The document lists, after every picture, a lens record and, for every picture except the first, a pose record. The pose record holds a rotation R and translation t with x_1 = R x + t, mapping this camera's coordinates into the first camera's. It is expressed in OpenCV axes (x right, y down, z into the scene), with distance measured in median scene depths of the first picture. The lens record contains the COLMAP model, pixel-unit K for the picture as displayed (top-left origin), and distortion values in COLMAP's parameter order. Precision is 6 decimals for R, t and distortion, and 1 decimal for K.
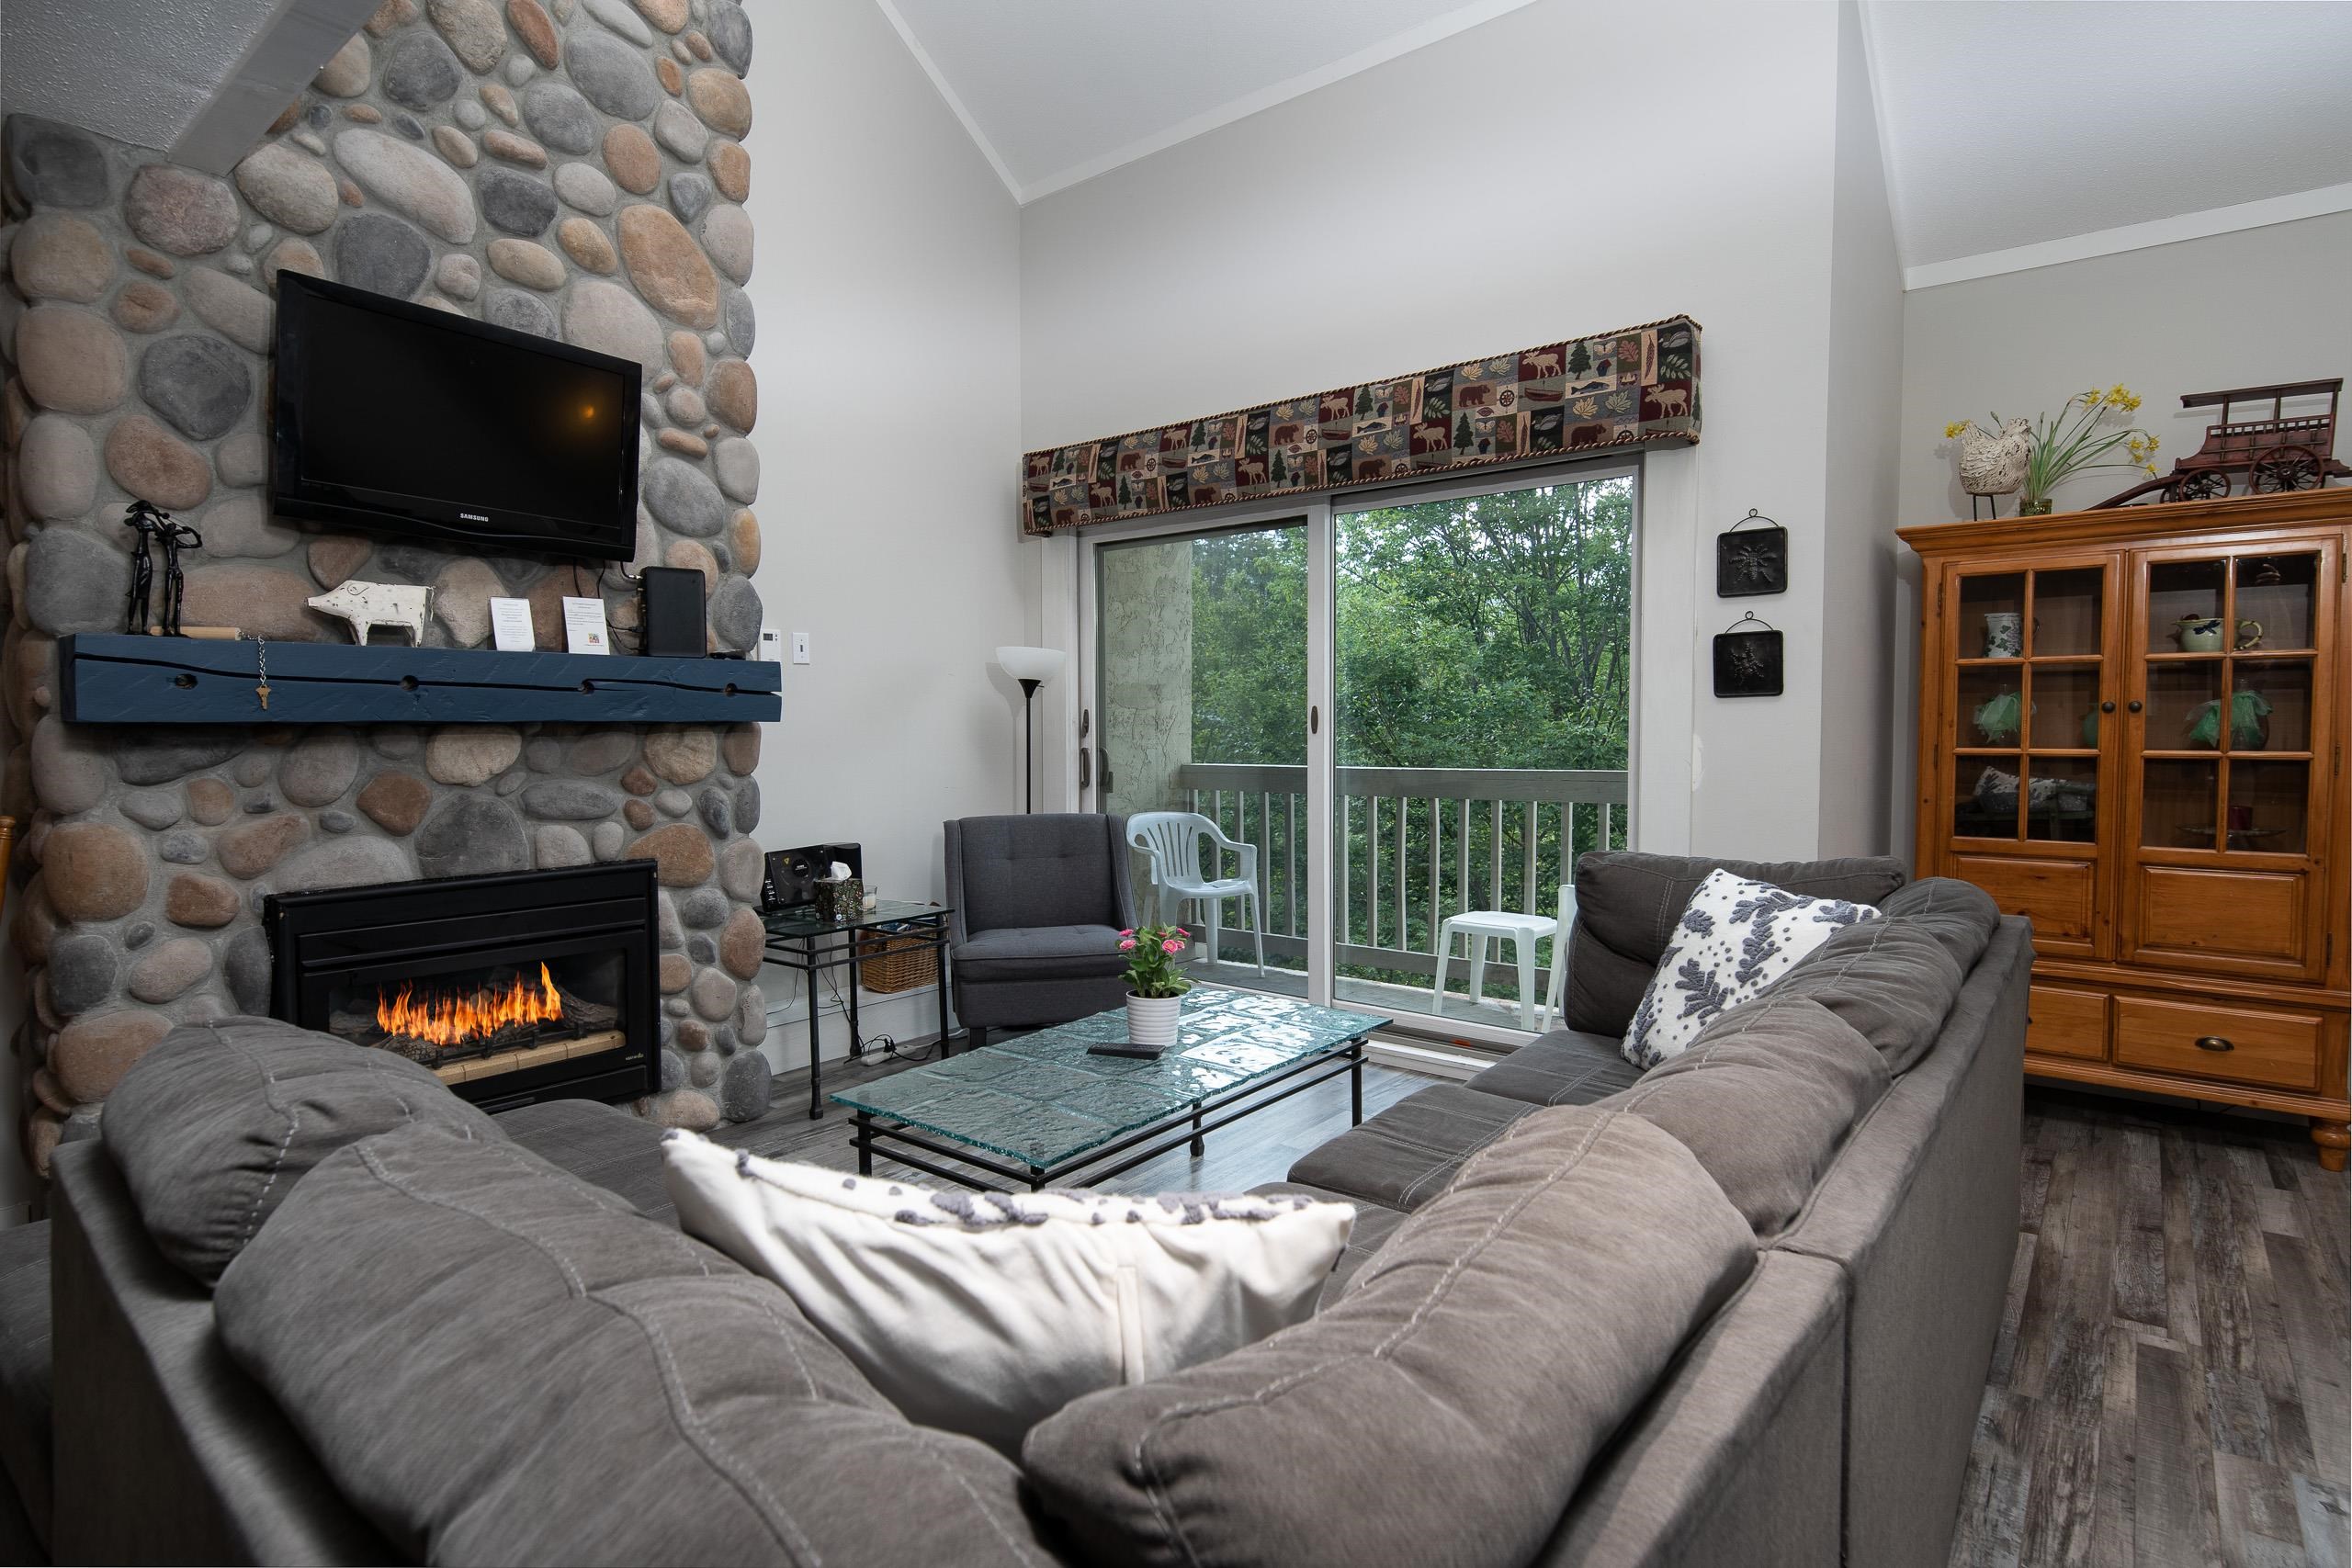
lens RADIAL K [[1213.2, 0, 1171.0], [0, 1213.2, 777.5], [0, 0, 1]] dist [0.012559, -0.008297]
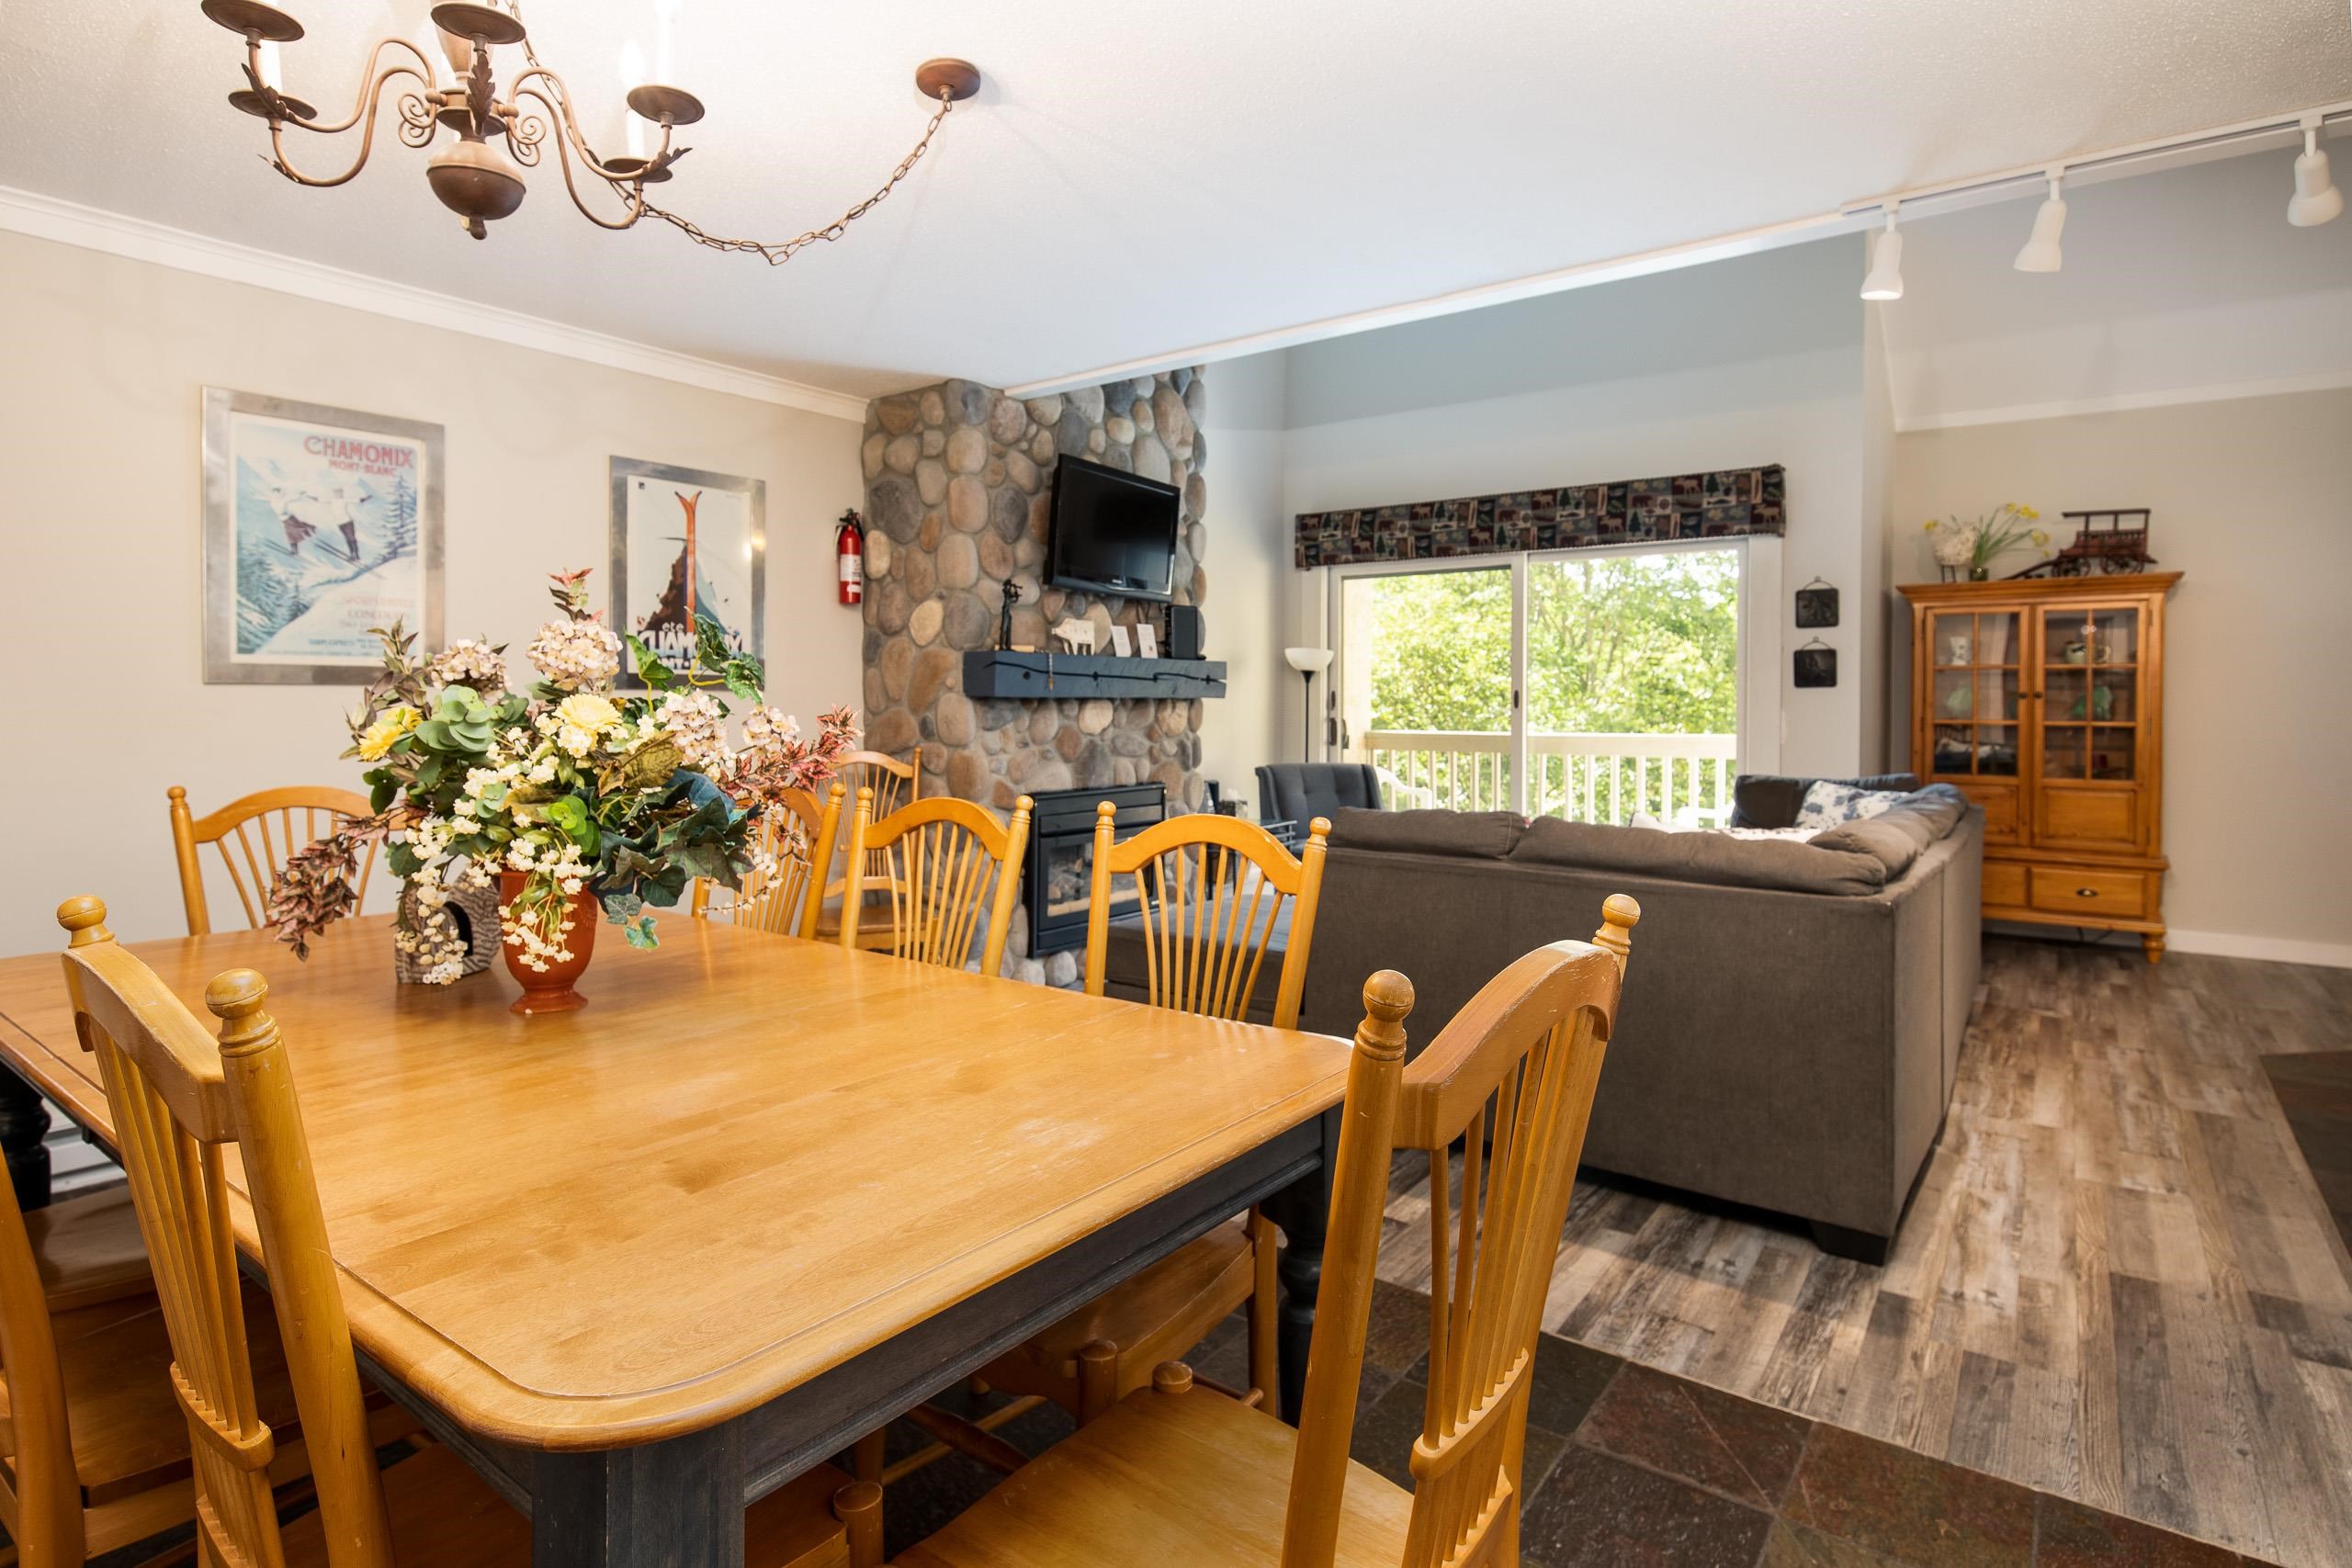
lens RADIAL K [[1213.2, 0, 1174.1], [0, 1213.2, 712.6], [0, 0, 1]] dist [0.012559, -0.008297]
pose [[0.999173, 0.006780, 0.040103, -0.484833], [-0.005436, 0.999423, -0.033530, 0.029954], [-0.040307, 0.033285, 0.998633, -0.652288]]
